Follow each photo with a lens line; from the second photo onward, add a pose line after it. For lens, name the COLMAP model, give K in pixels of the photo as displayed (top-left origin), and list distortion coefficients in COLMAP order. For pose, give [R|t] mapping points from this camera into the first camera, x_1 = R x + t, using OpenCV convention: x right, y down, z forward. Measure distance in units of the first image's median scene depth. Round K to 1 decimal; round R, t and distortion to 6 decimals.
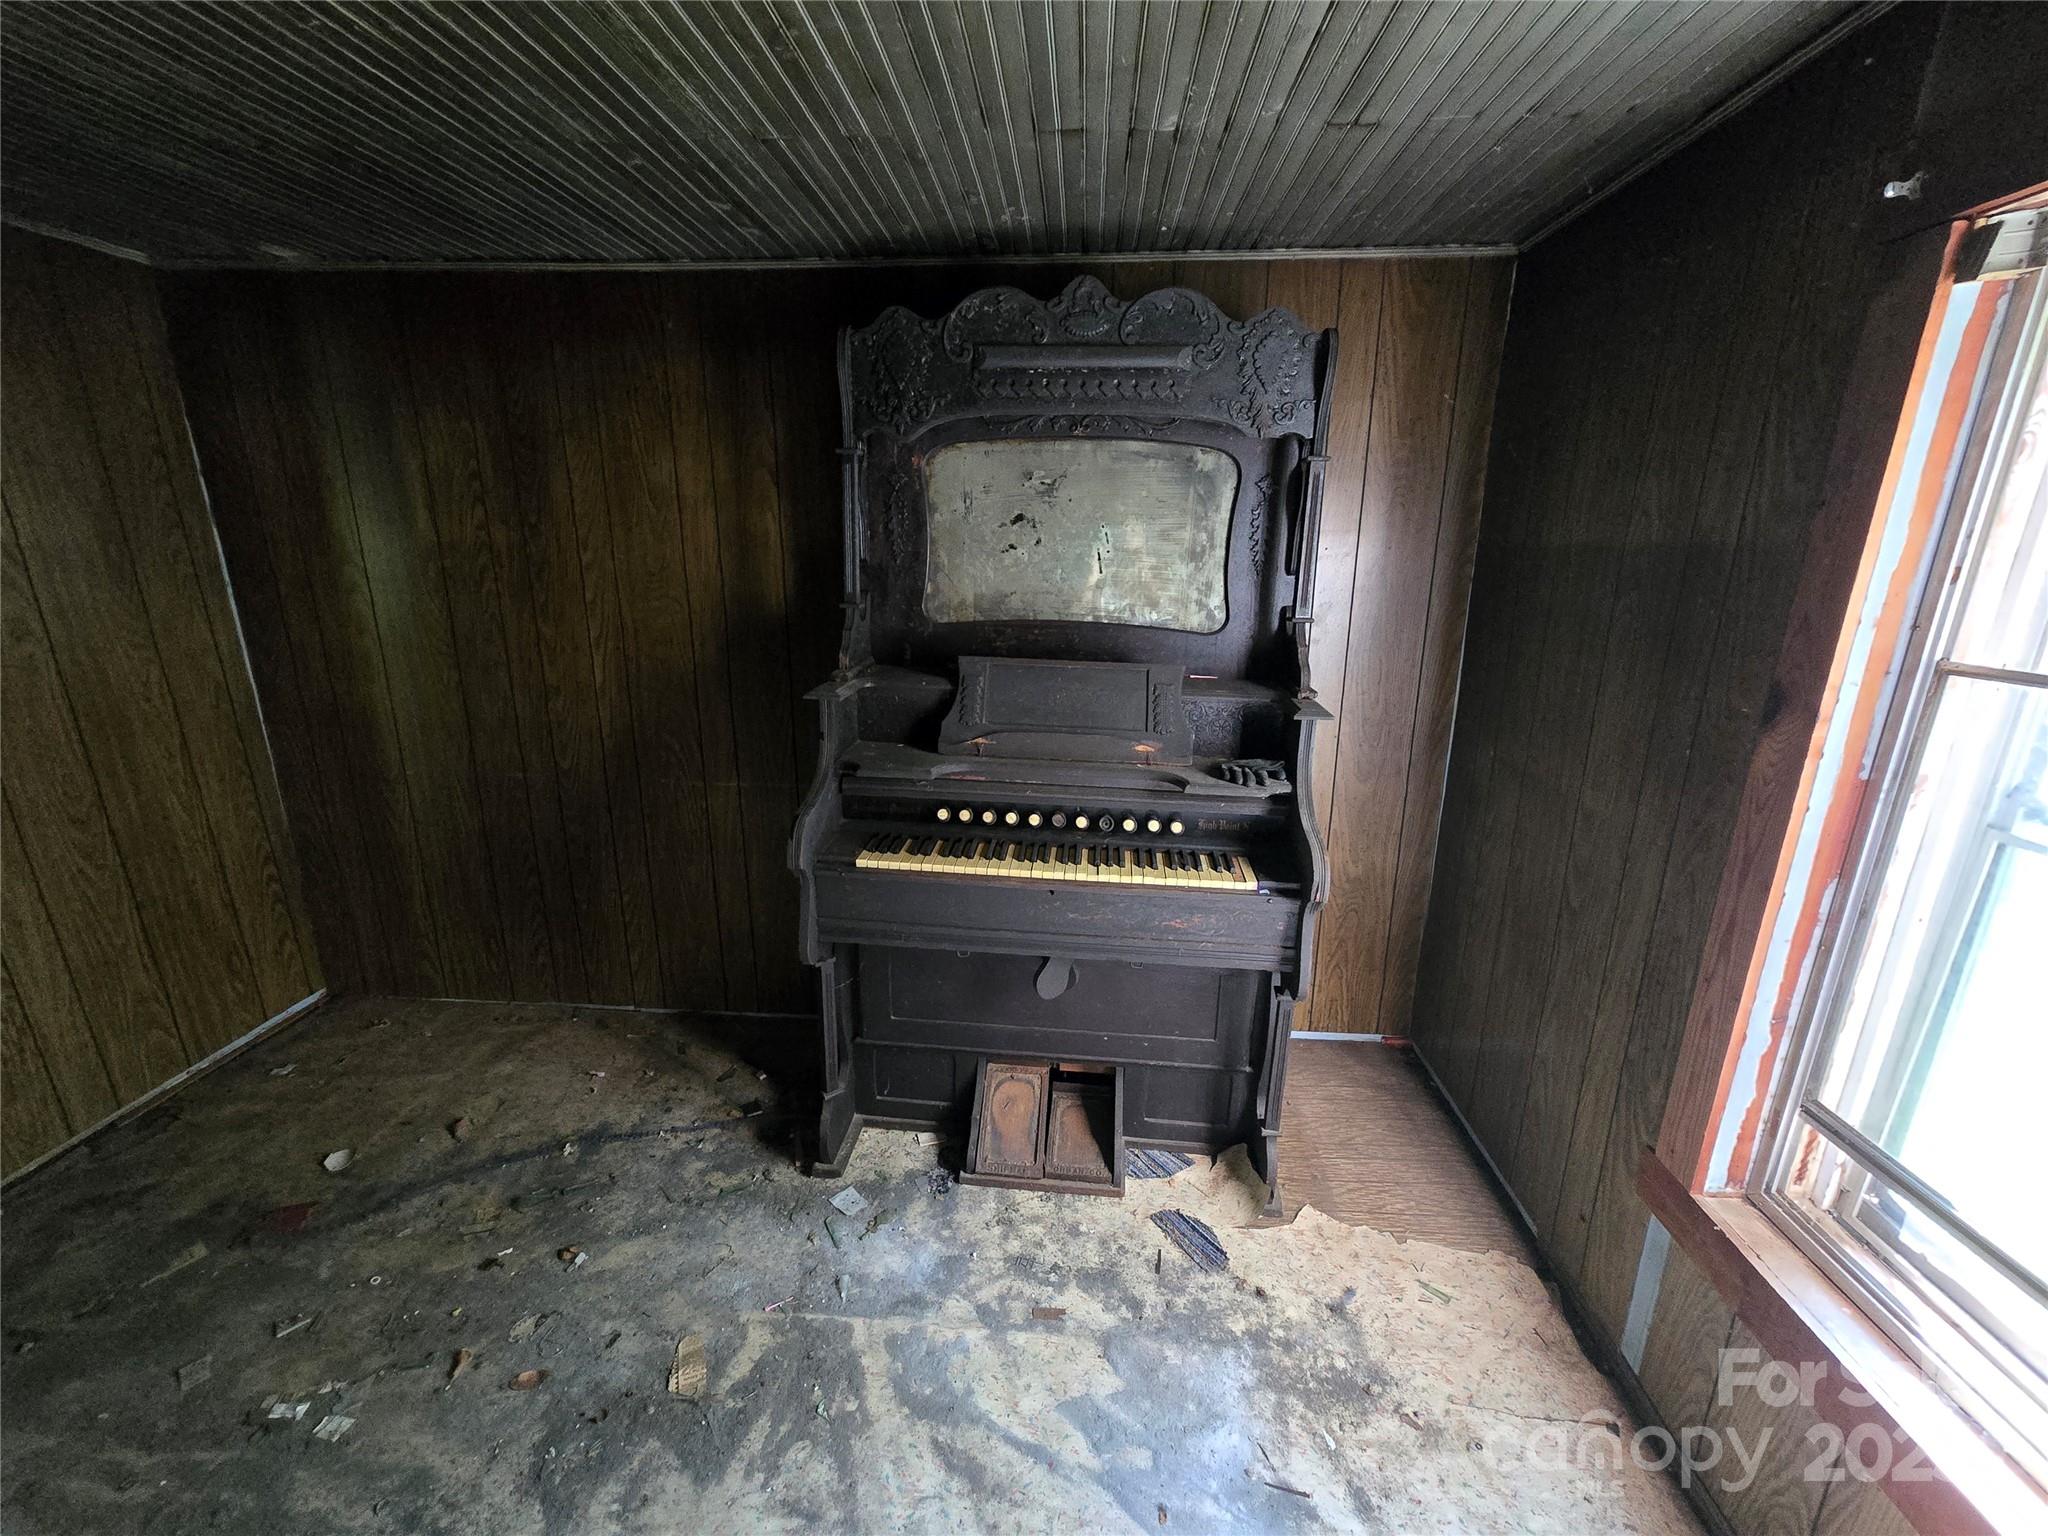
lens RADIAL K [[831.4, 0, 1017.1], [0, 831.4, 775.5], [0, 0, 1]] dist [-0.001541, 0.000237]
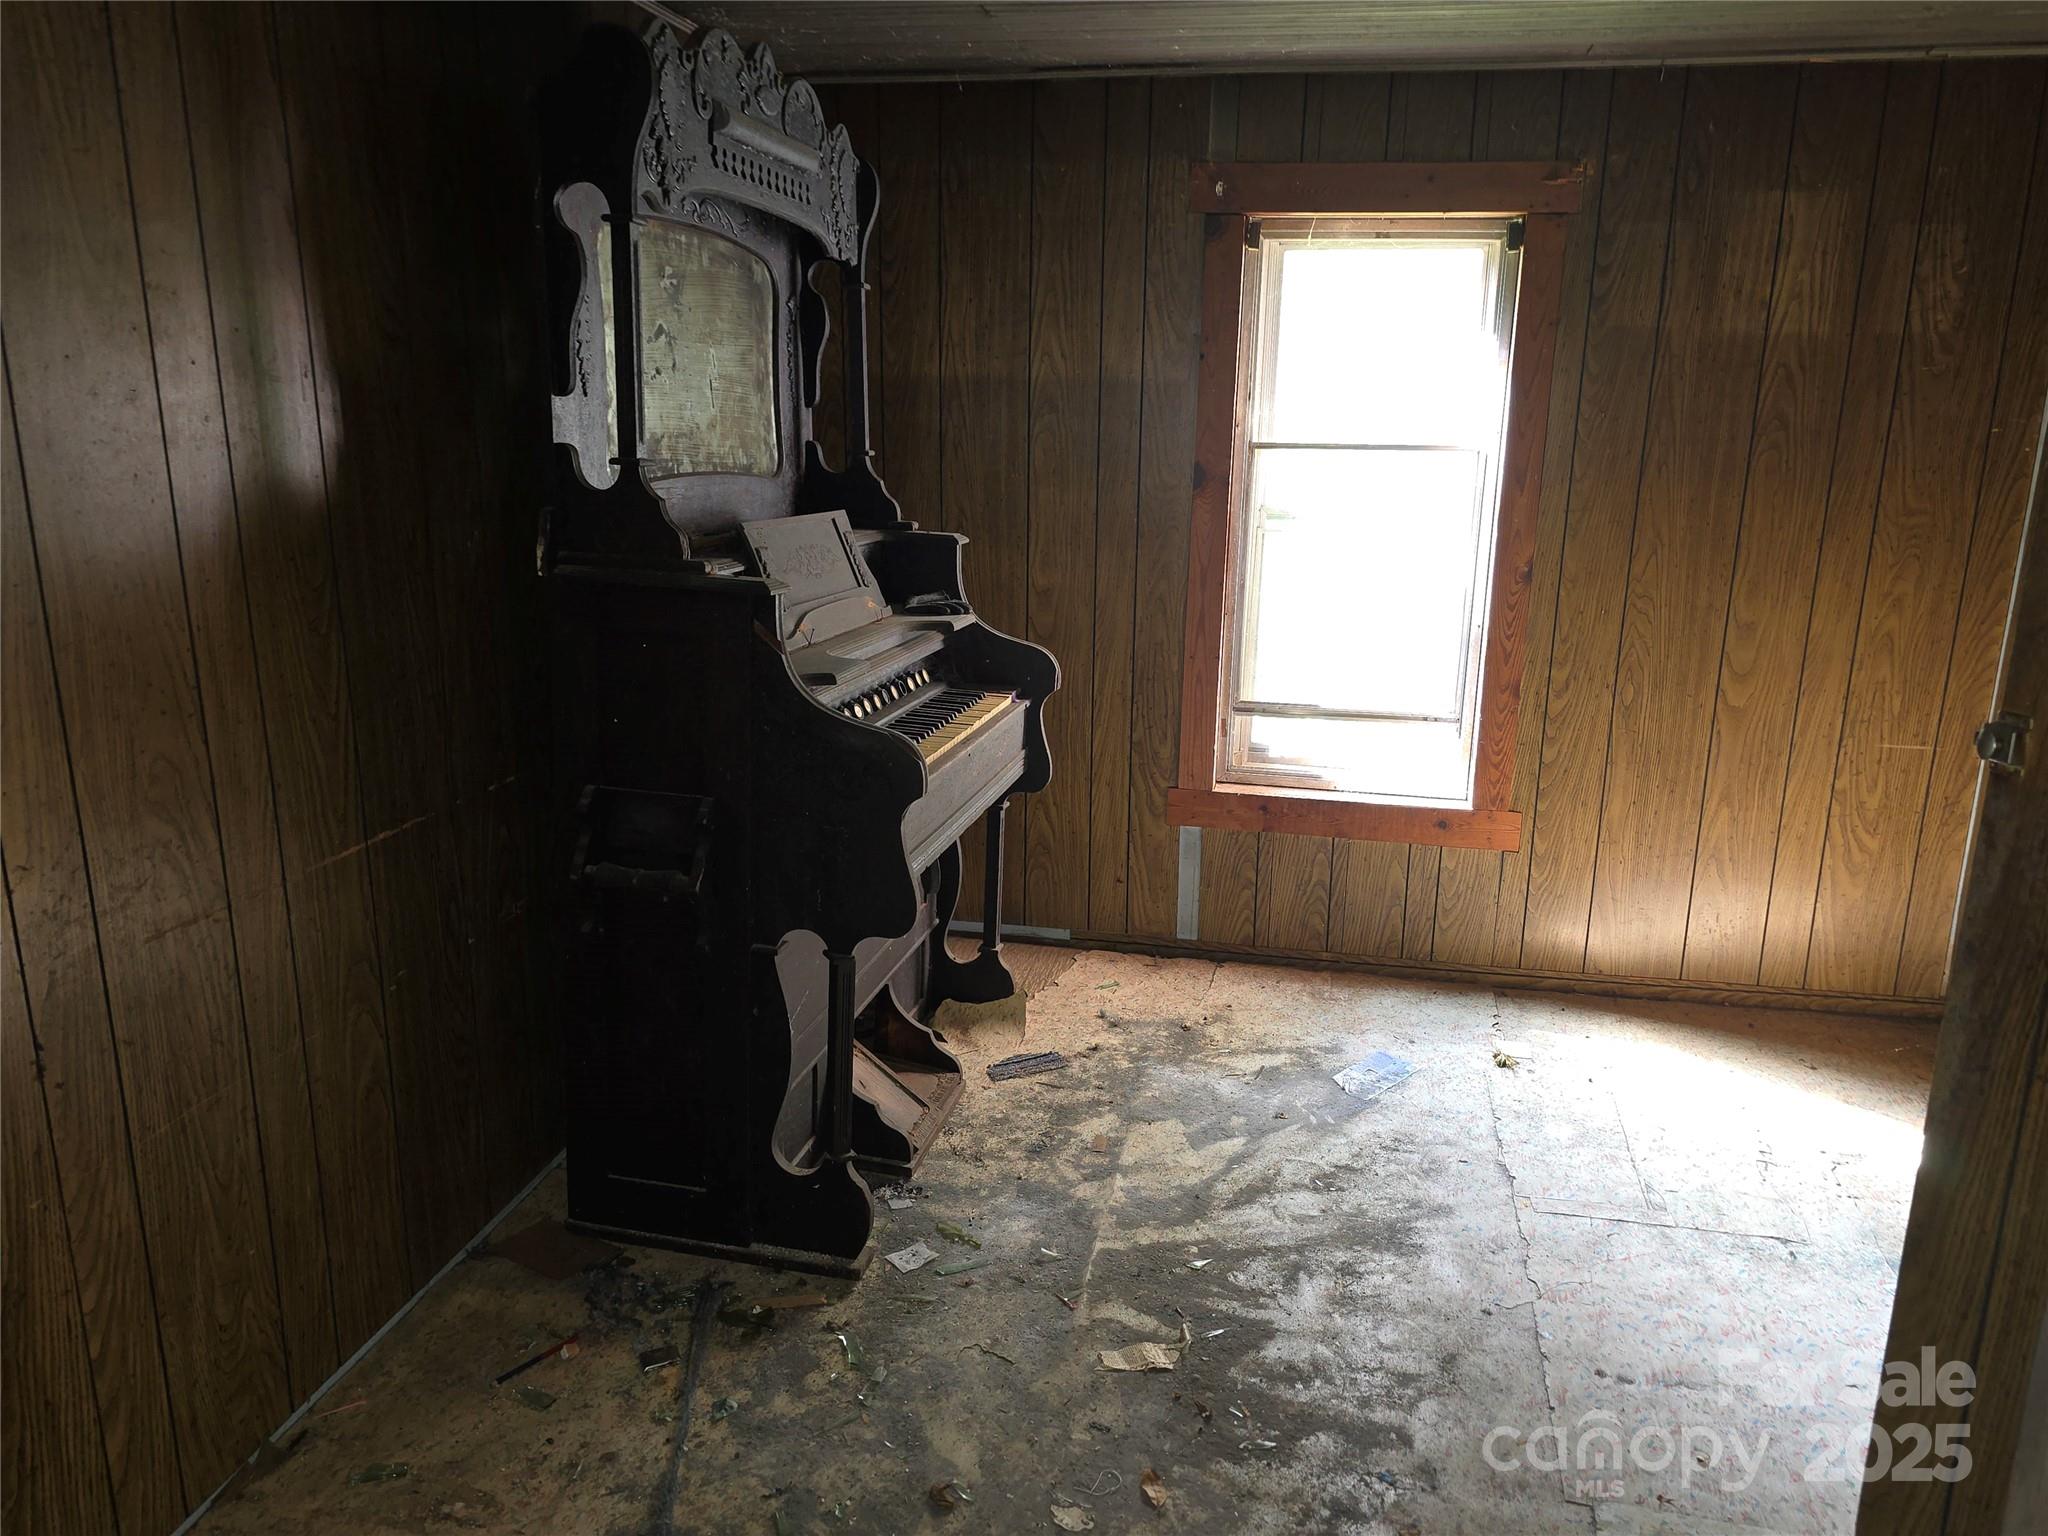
lens RADIAL K [[1460.6, 0, 1024.0], [0, 1460.6, 768.0], [0, 0, 1]] dist [0.052211, -0.001231]
pose [[0.140369, -0.254266, 0.956894, -1.680737], [0.247822, 0.944721, 0.214678, -0.199222], [-0.958583, 0.207006, 0.195622, 0.701137]]
